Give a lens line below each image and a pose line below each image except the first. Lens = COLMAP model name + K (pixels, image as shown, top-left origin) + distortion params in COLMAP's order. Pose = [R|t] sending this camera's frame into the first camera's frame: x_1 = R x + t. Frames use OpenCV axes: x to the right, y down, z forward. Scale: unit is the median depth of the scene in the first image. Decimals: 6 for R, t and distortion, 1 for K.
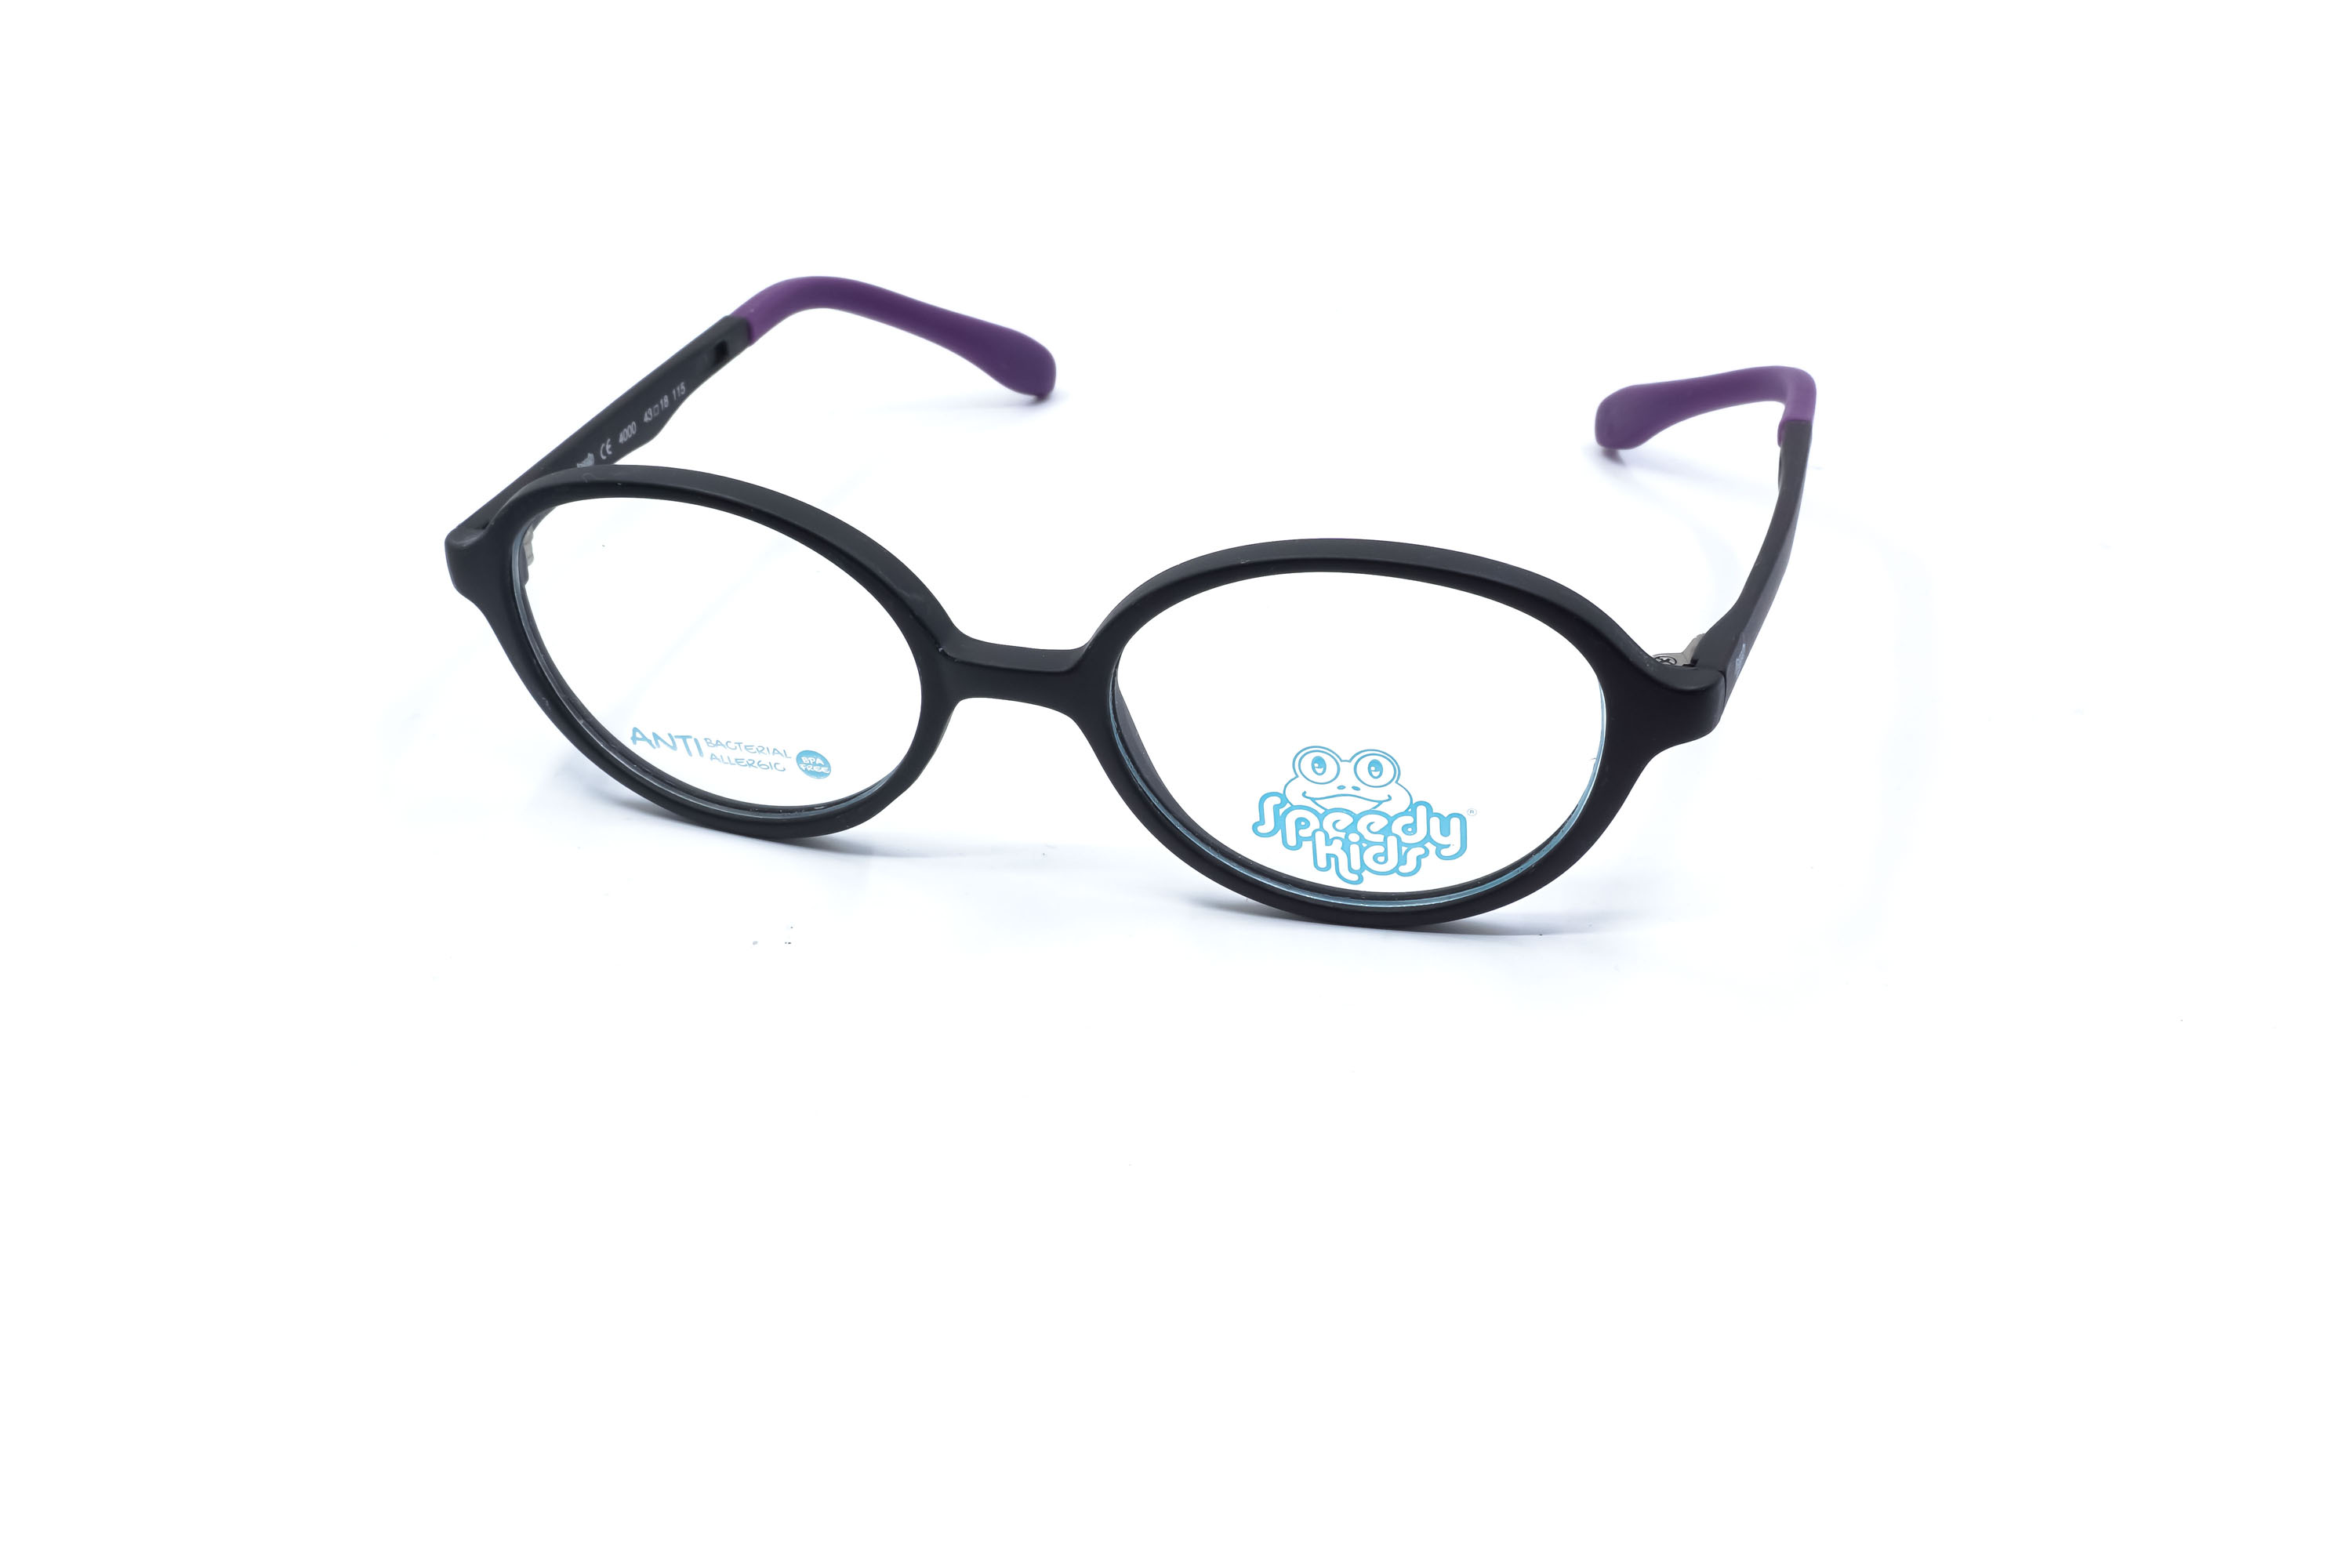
lens RADIAL K [[2444.1, 0, 1168.1], [0, 2444.1, 789.6], [0, 0, 1]] dist [0.034104, 0.000000]
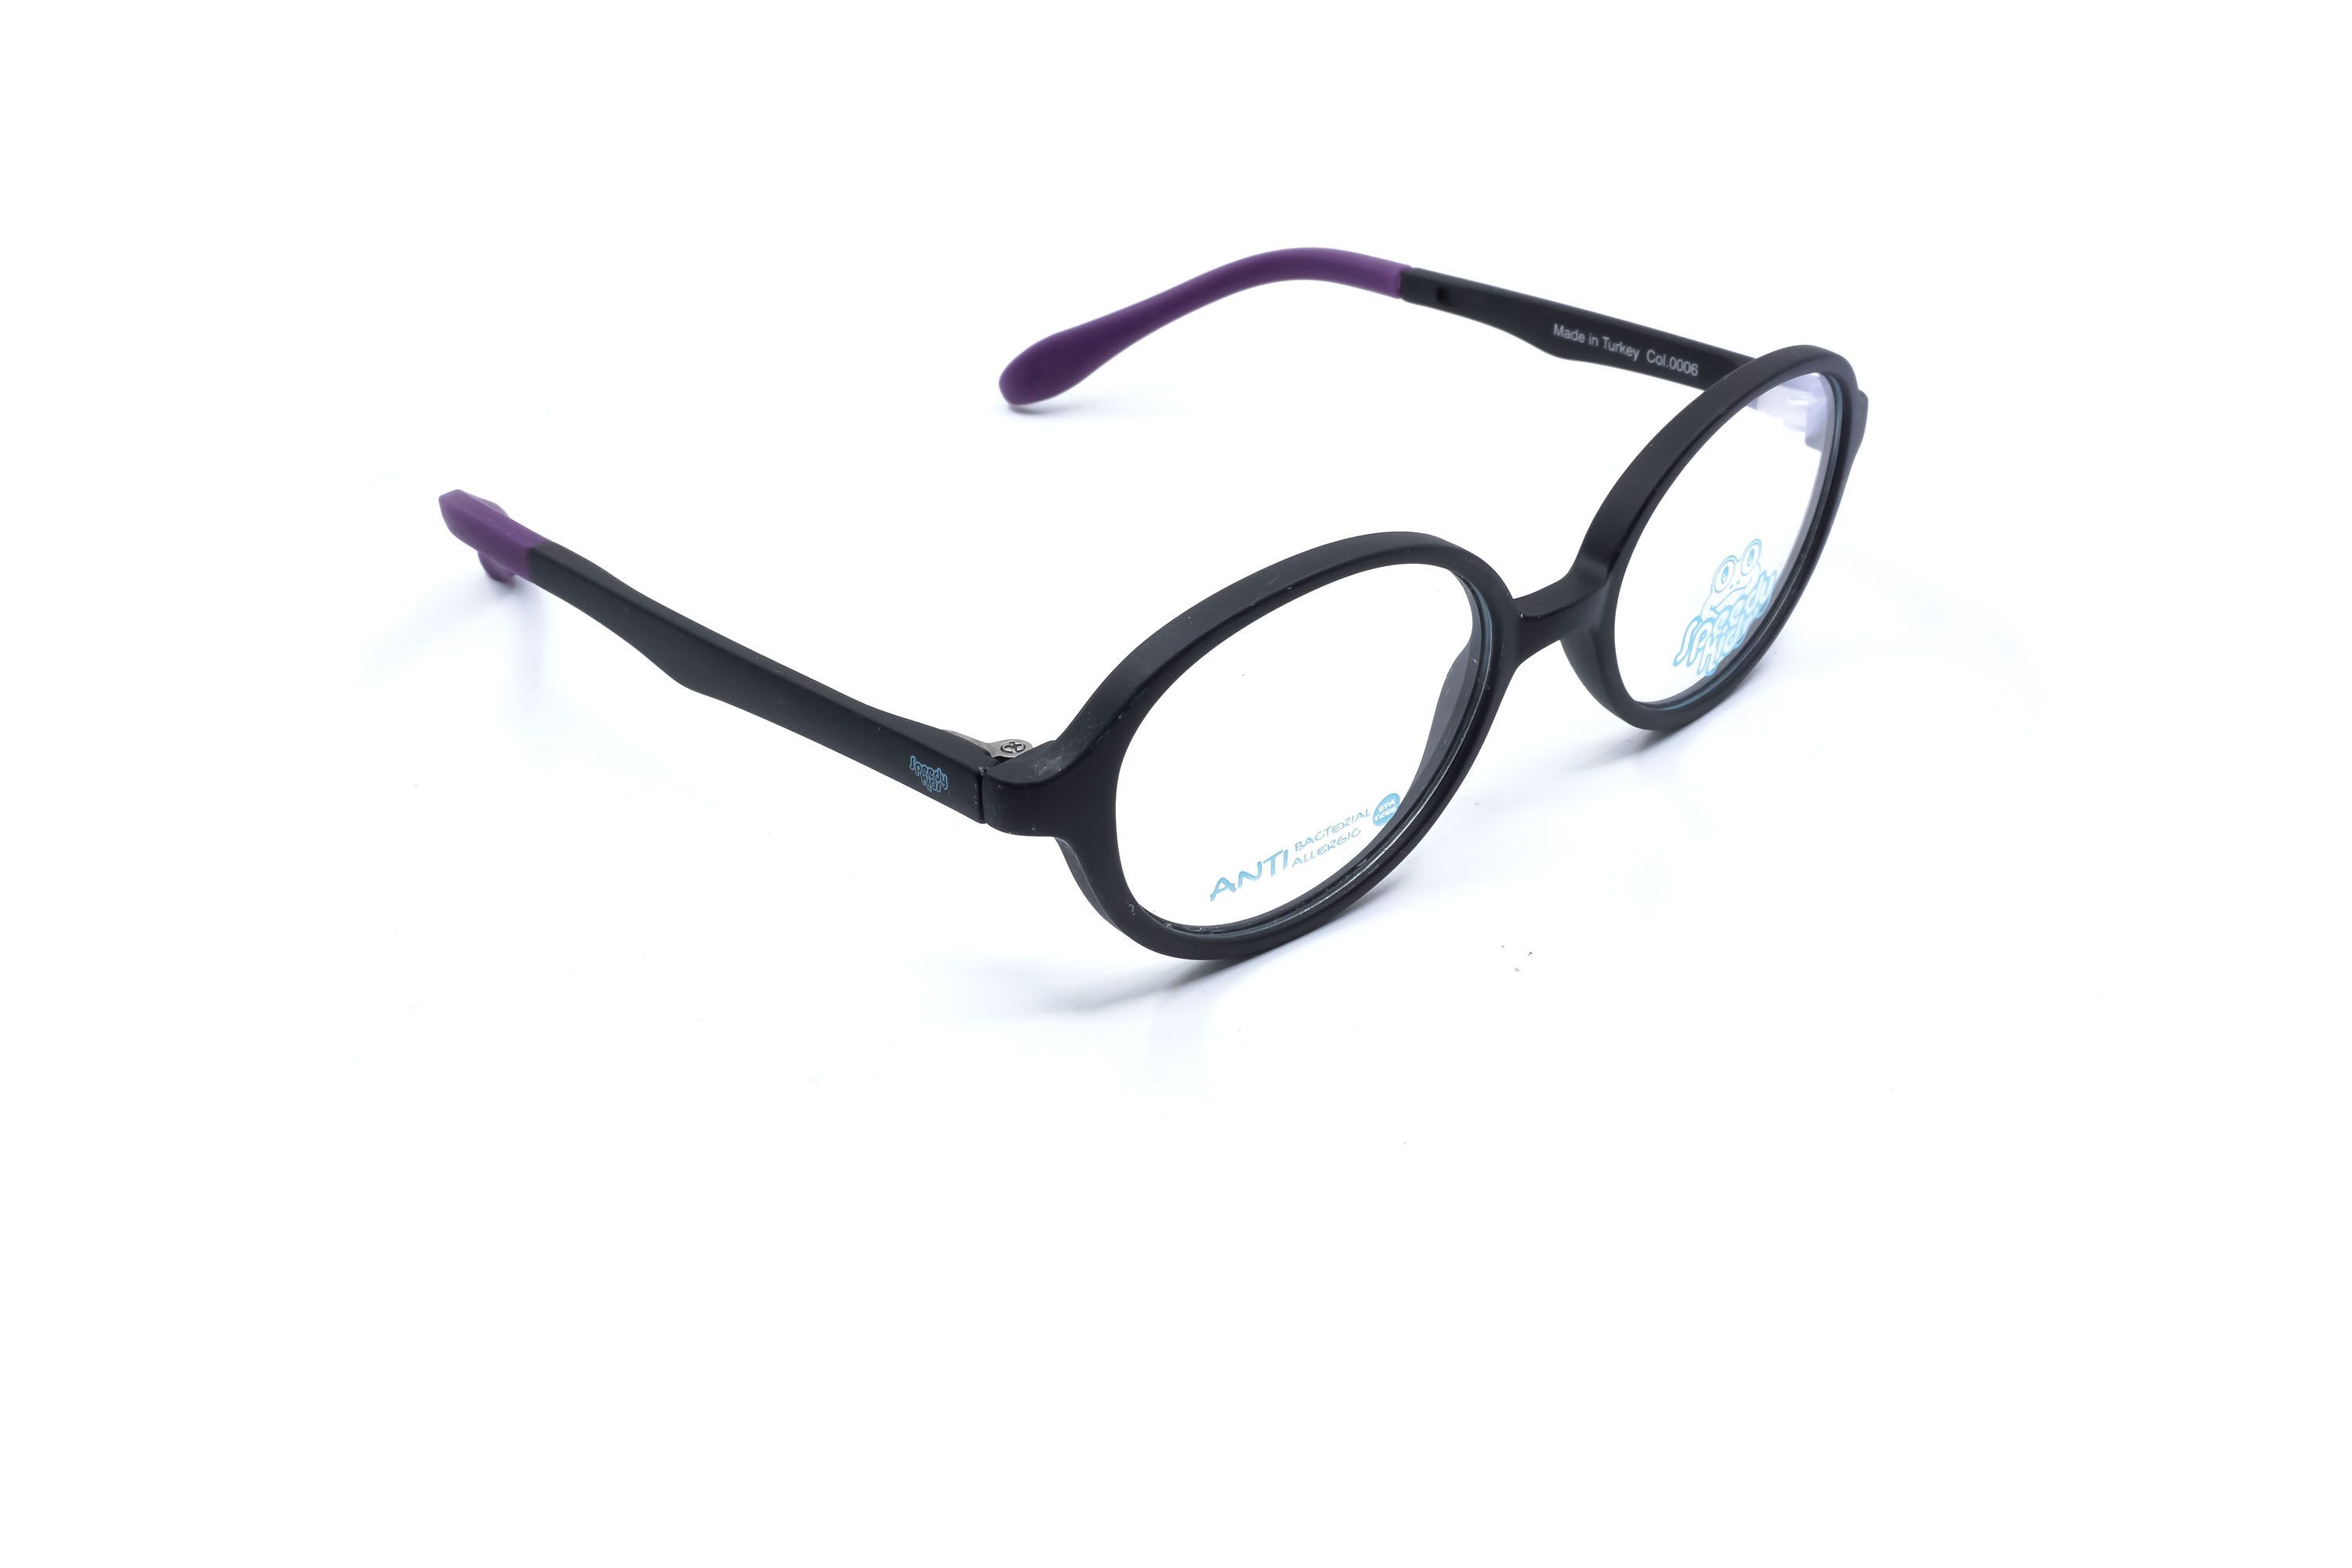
lens RADIAL K [[2444.1, 0, 1178.8], [0, 2444.1, 789.7], [0, 0, 1]] dist [0.034104, 0.000000]
pose [[0.497222, -0.423044, 0.757499, -0.959307], [0.436900, 0.876384, 0.202657, -0.260870], [-0.749592, 0.230186, 0.620585, 0.486918]]
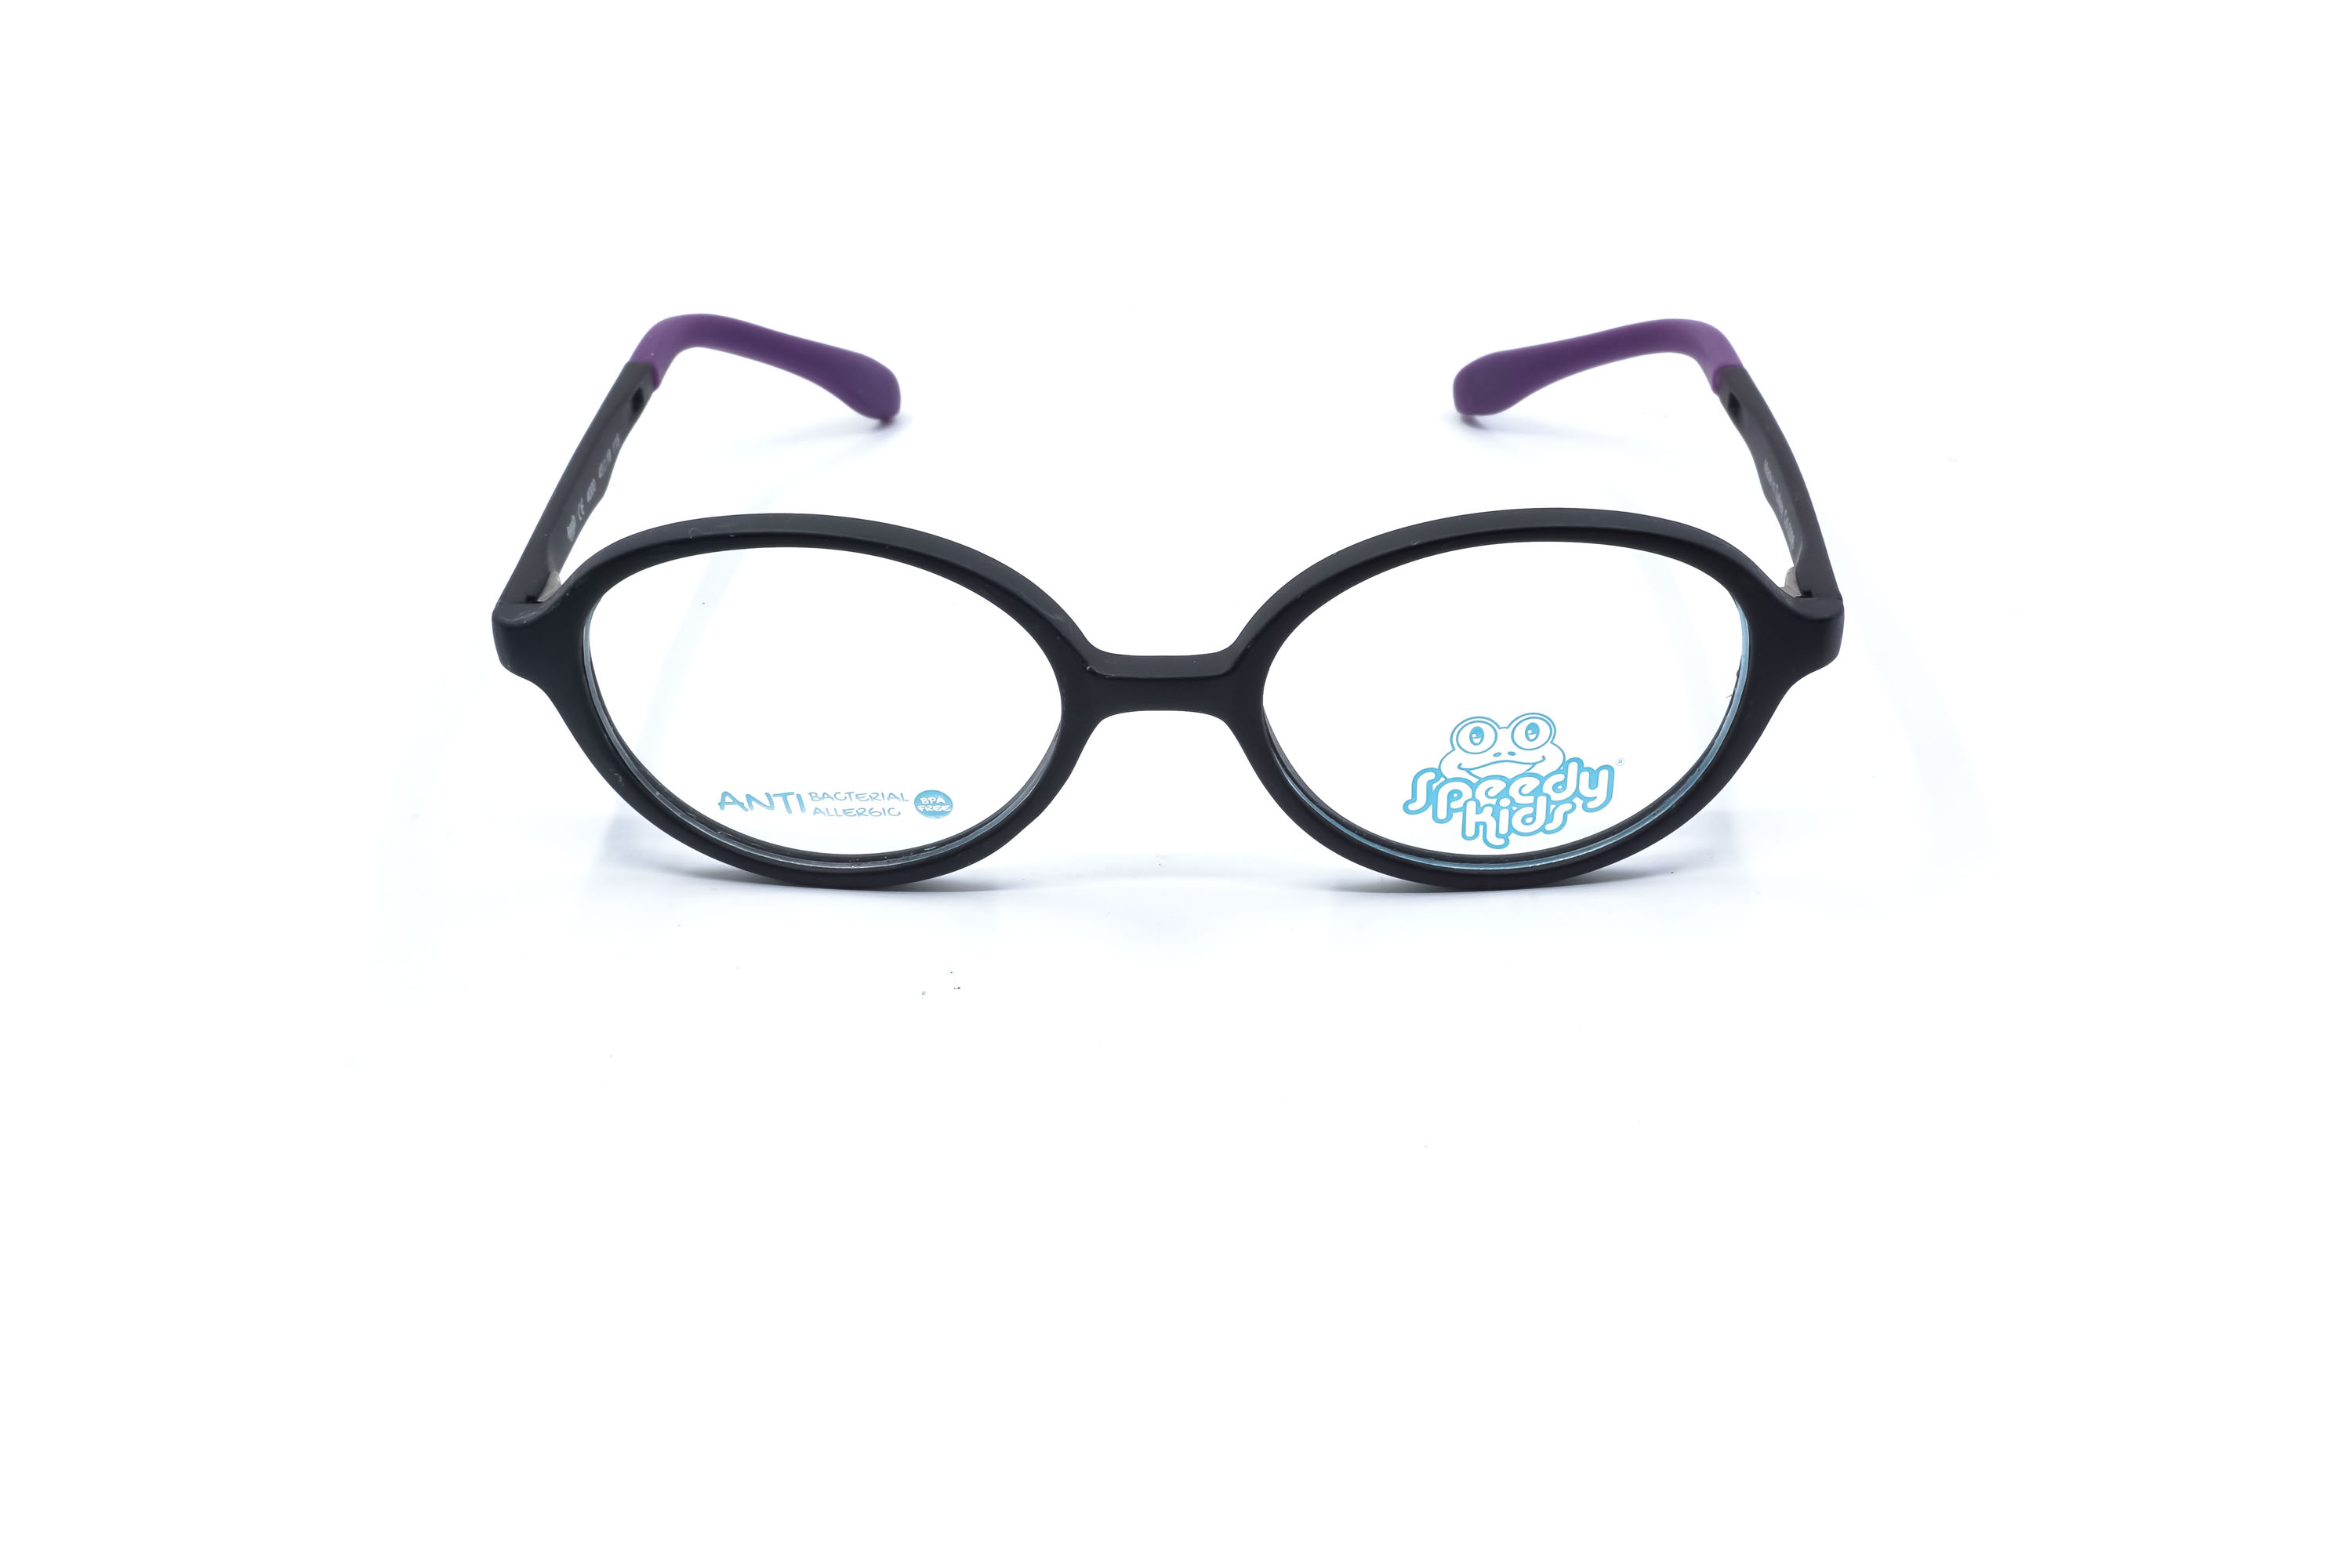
lens RADIAL K [[2444.1, 0, 1175.4], [0, 2444.1, 793.8], [0, 0, 1]] dist [0.034104, 0.000000]
pose [[0.964407, -0.130283, 0.230101, -0.289527], [0.130792, 0.991323, 0.013107, -0.015289], [-0.229812, 0.017455, 0.973079, 0.036544]]
